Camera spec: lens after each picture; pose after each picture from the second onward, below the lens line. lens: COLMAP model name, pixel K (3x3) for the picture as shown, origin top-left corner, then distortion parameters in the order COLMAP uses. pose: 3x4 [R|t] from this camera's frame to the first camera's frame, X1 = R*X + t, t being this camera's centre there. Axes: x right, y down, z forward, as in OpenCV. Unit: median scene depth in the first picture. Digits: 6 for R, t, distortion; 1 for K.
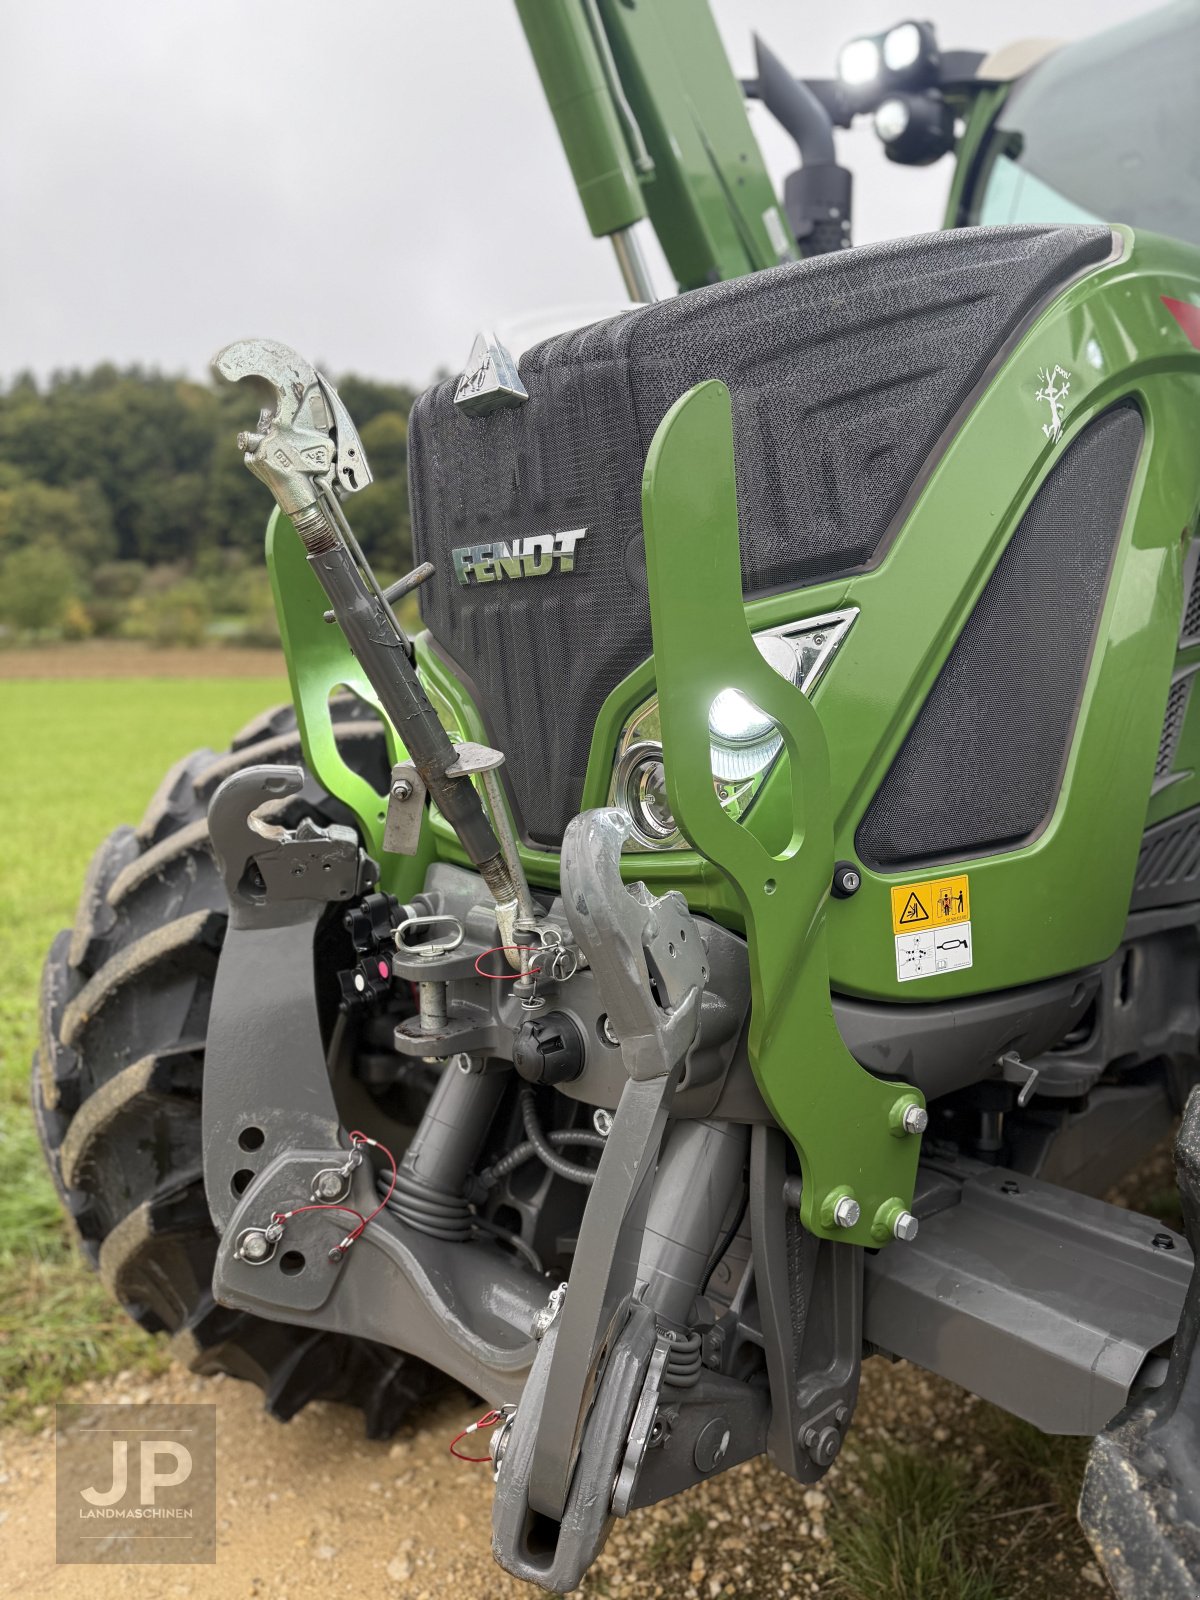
lens RADIAL K [[1111.7, 0, 604.5], [0, 1111.7, 798.6], [0, 0, 1]] dist [0.106885, -0.158597]
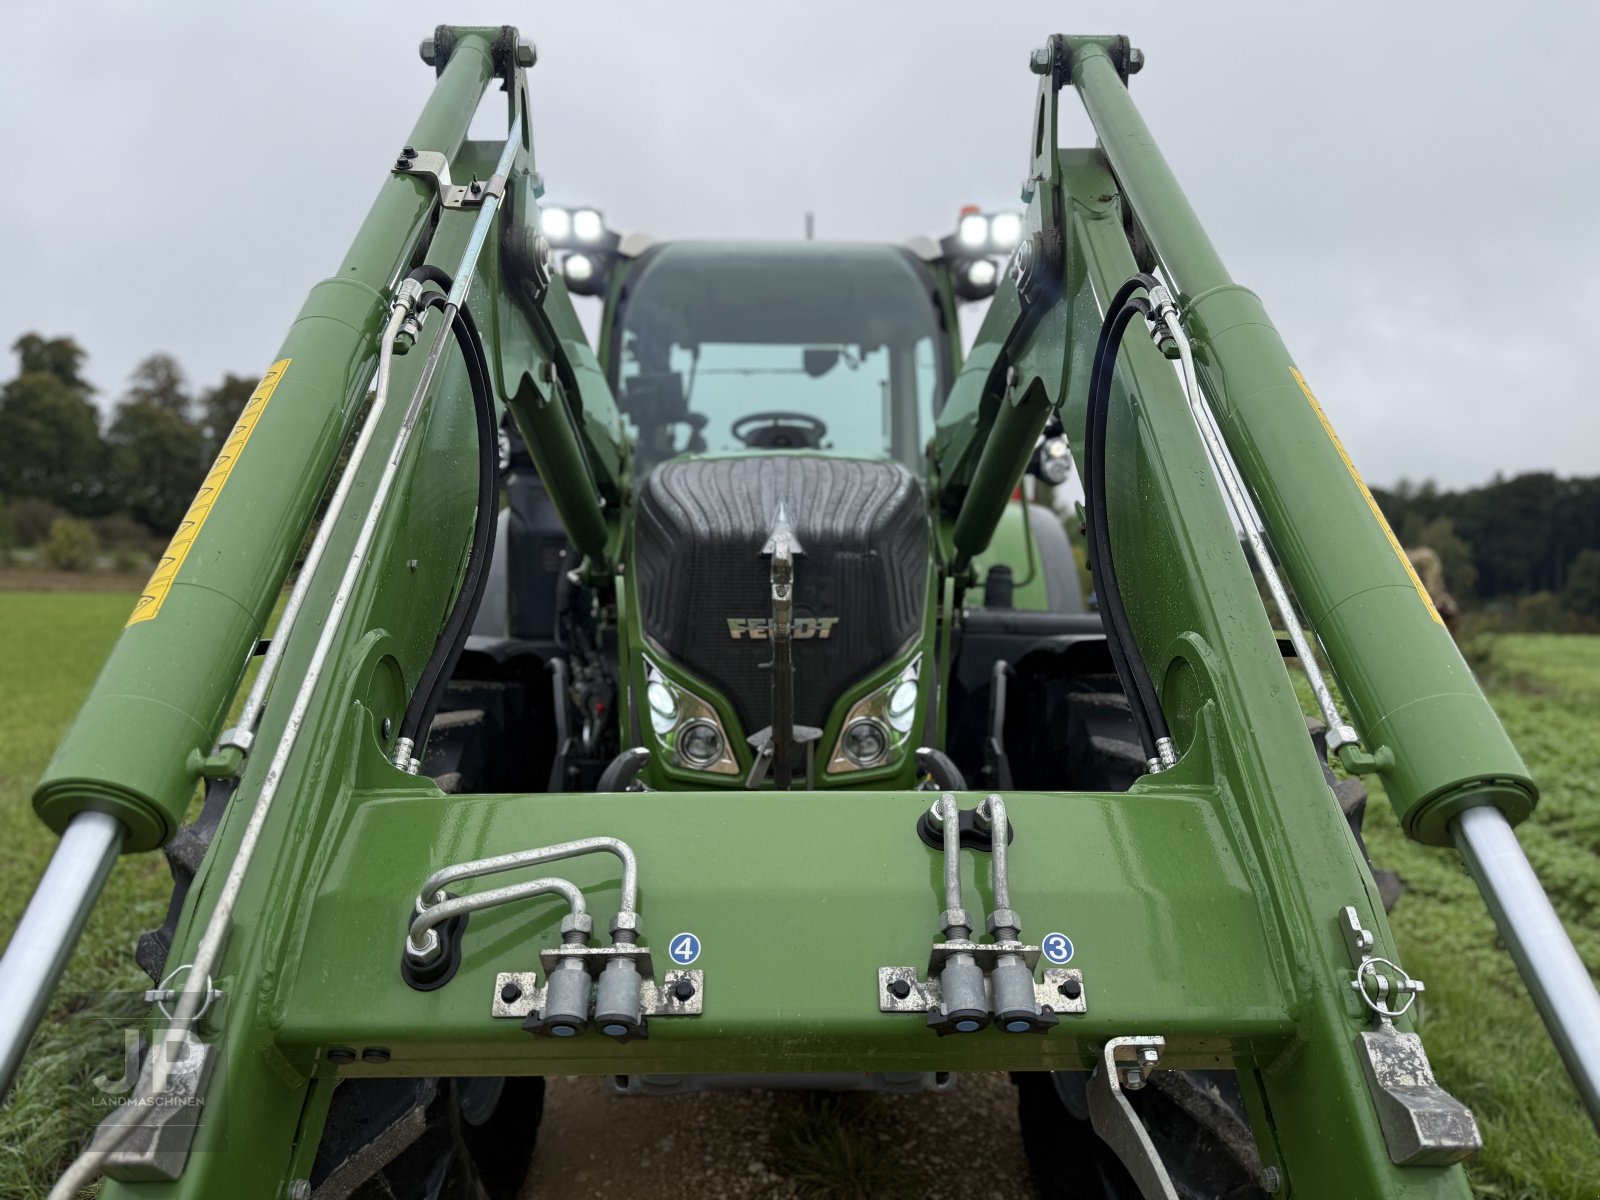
lens RADIAL K [[1111.7, 0, 807.6], [0, 1111.7, 606.8], [0, 0, 1]] dist [0.106885, -0.158597]
pose [[0.657174, -0.013762, 0.753613, -1.309697], [0.079338, 0.995542, -0.051005, -0.128978], [-0.749552, 0.093309, 0.655336, -0.267187]]
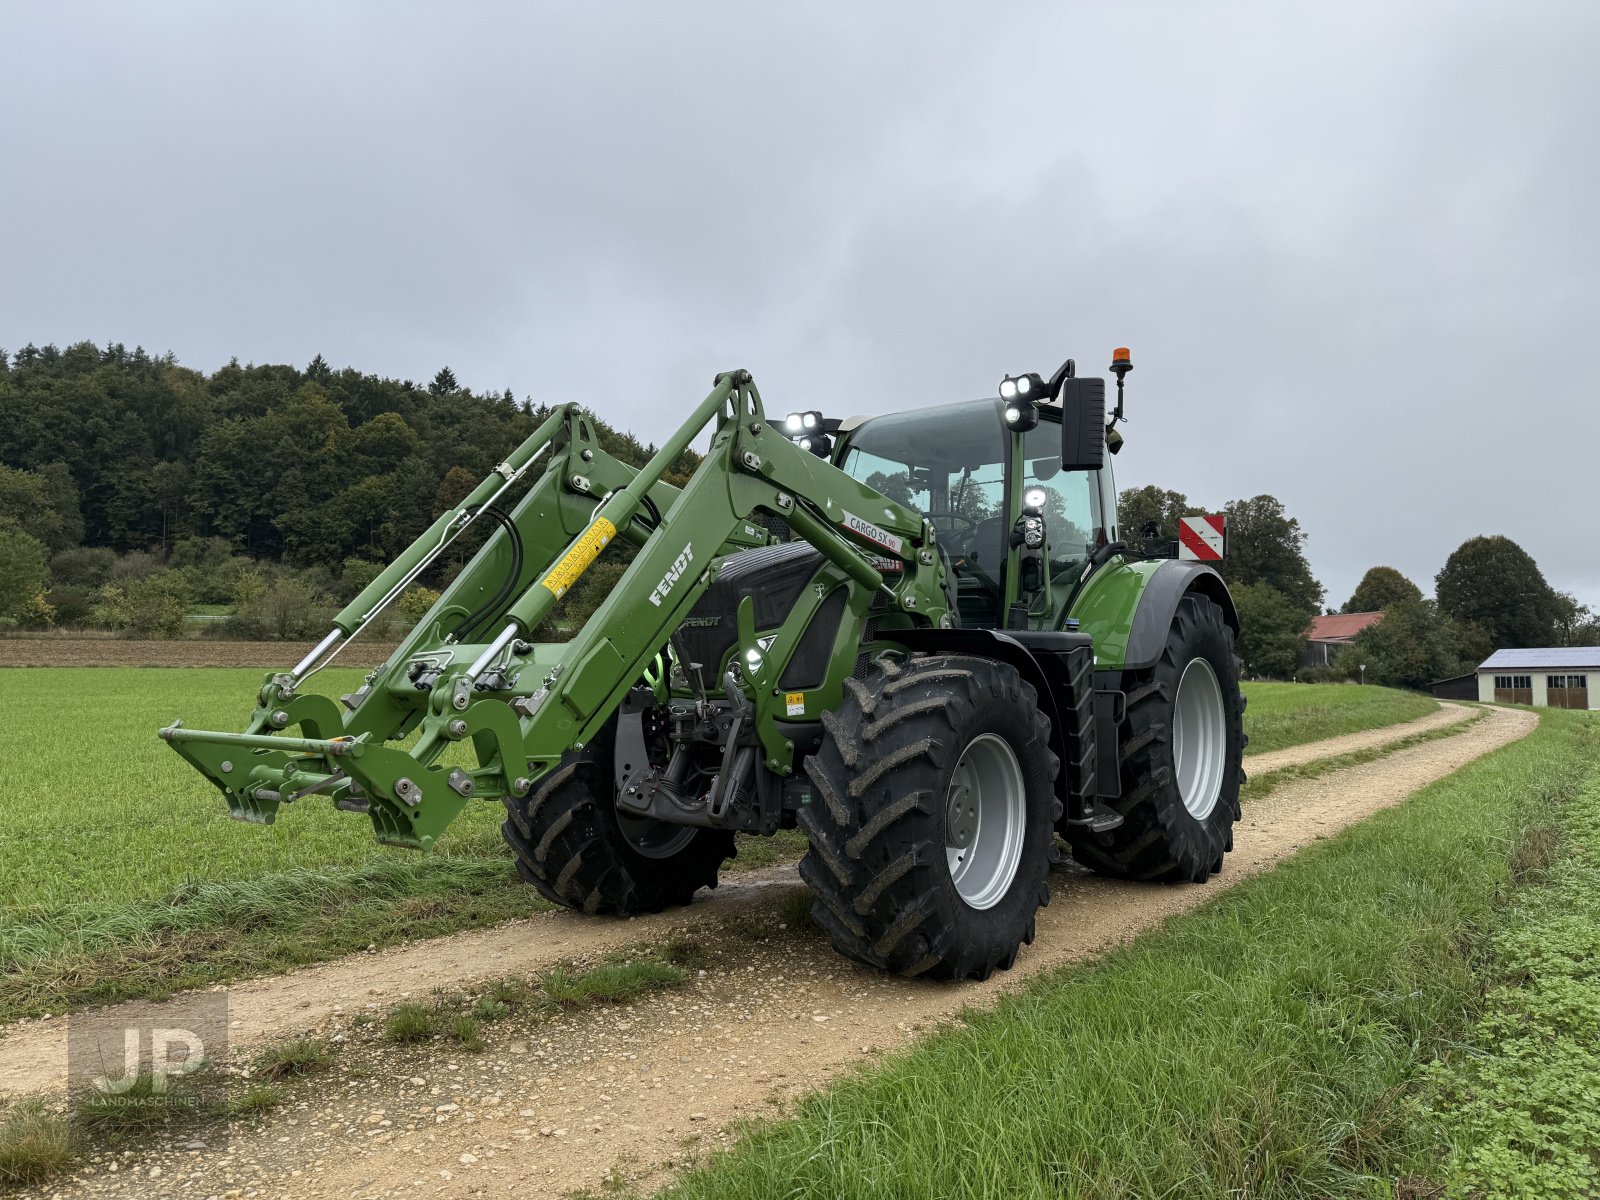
lens RADIAL K [[1111.7, 0, 807.6], [0, 1111.7, 606.8], [0, 0, 1]] dist [0.106885, -0.158597]
pose [[0.982987, 0.019585, 0.182630, -0.410187], [0.010800, 0.986416, -0.163912, 0.389225], [-0.183359, 0.163095, 0.969422, -2.882885]]
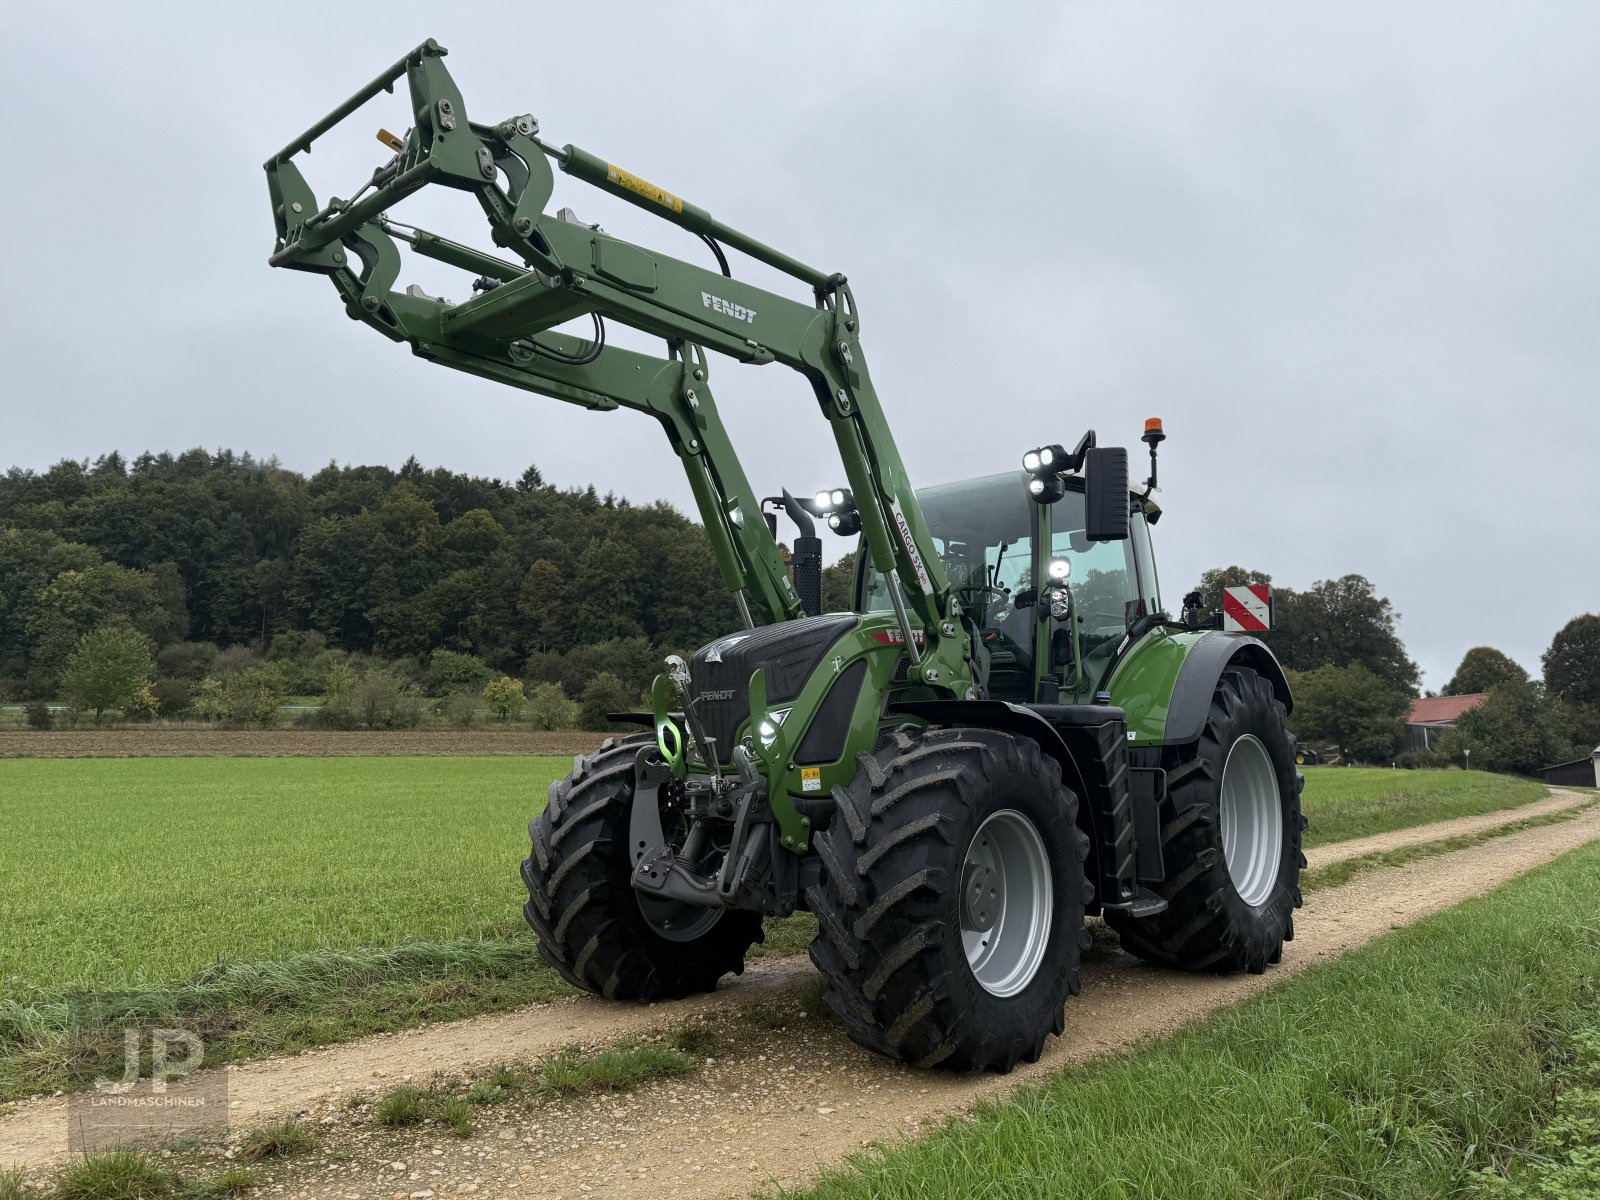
lens RADIAL K [[1109.6, 0, 802.1], [0, 1109.6, 597.1], [0, 0, 1]] dist [0.094910, -0.127928]
pose [[0.993867, 0.020985, 0.108574, -0.199756], [0.006699, 0.968600, -0.248534, 0.427932], [-0.110381, 0.247737, 0.962519, -2.872214]]
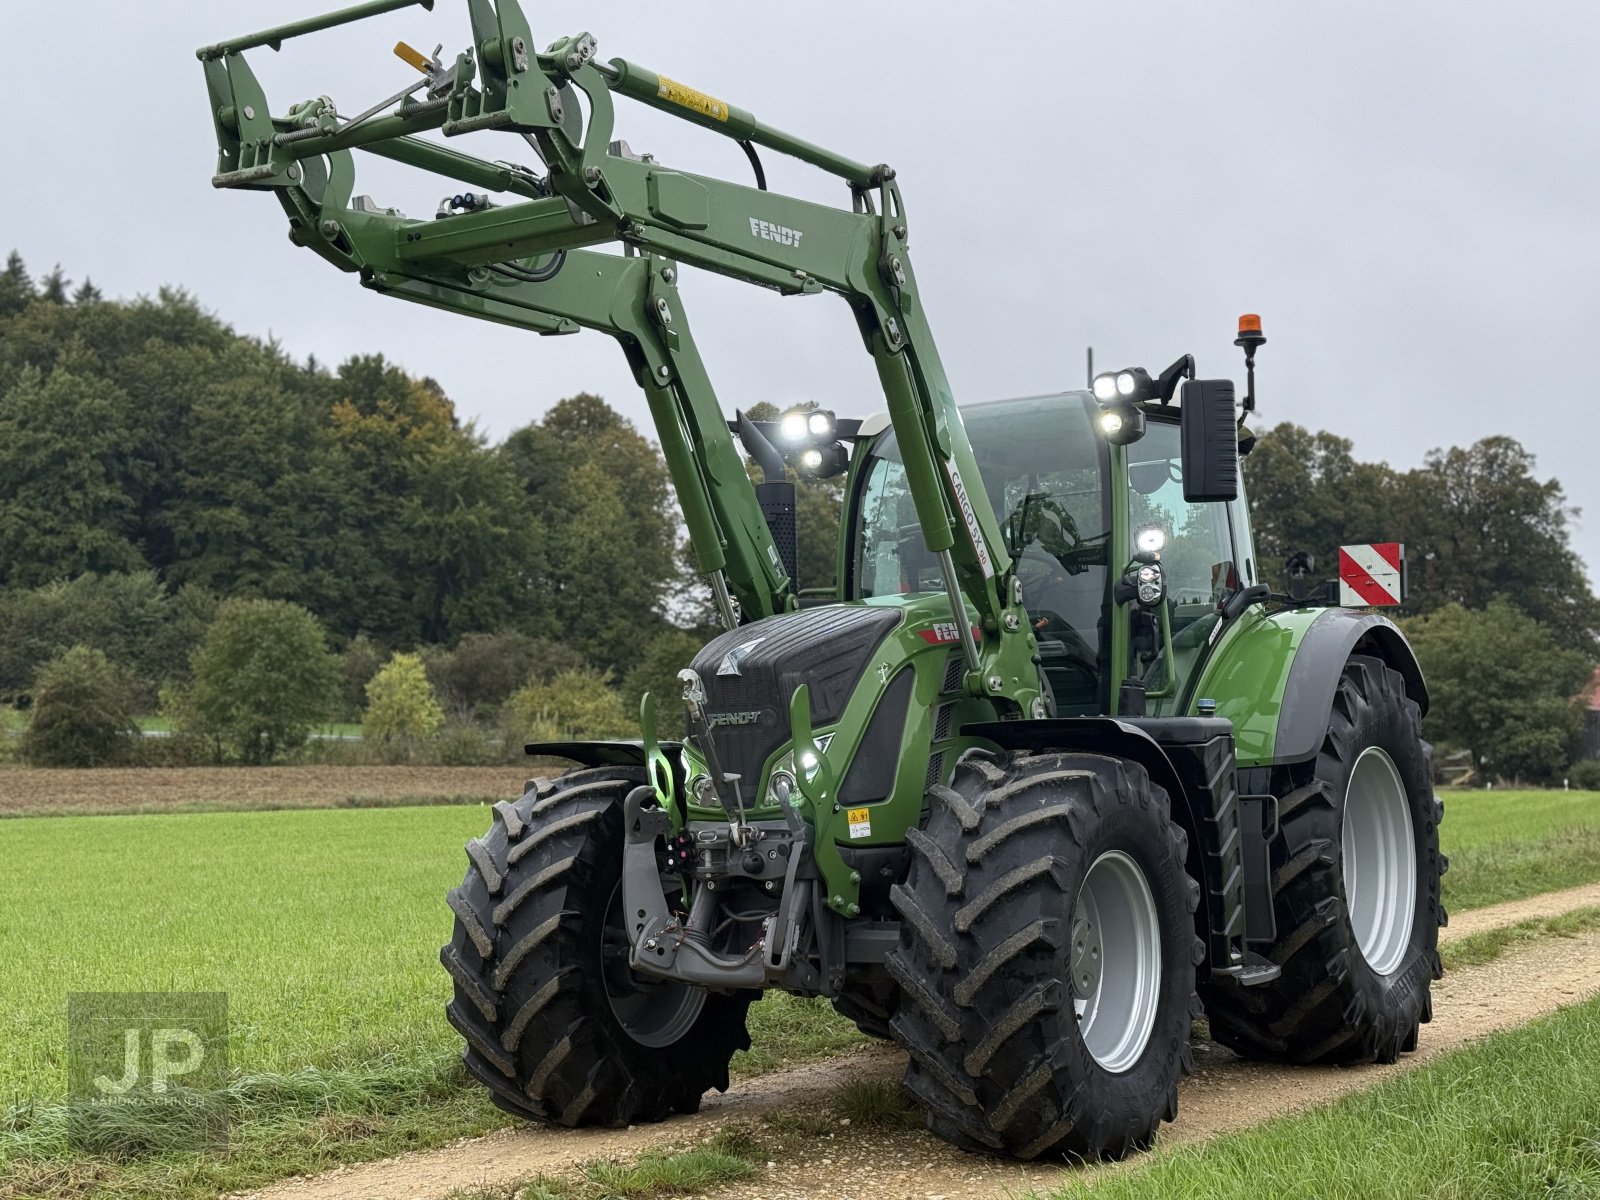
lens RADIAL K [[2217.9, 0, 806.1], [0, 2217.9, 582.3], [0, 0, 1]] dist [0.004248, 0.703764]
pose [[0.965243, 0.001552, 0.261350, -1.391434], [0.052524, 0.978428, -0.199798, 0.625540], [-0.256023, 0.206581, 0.944339, -4.681732]]
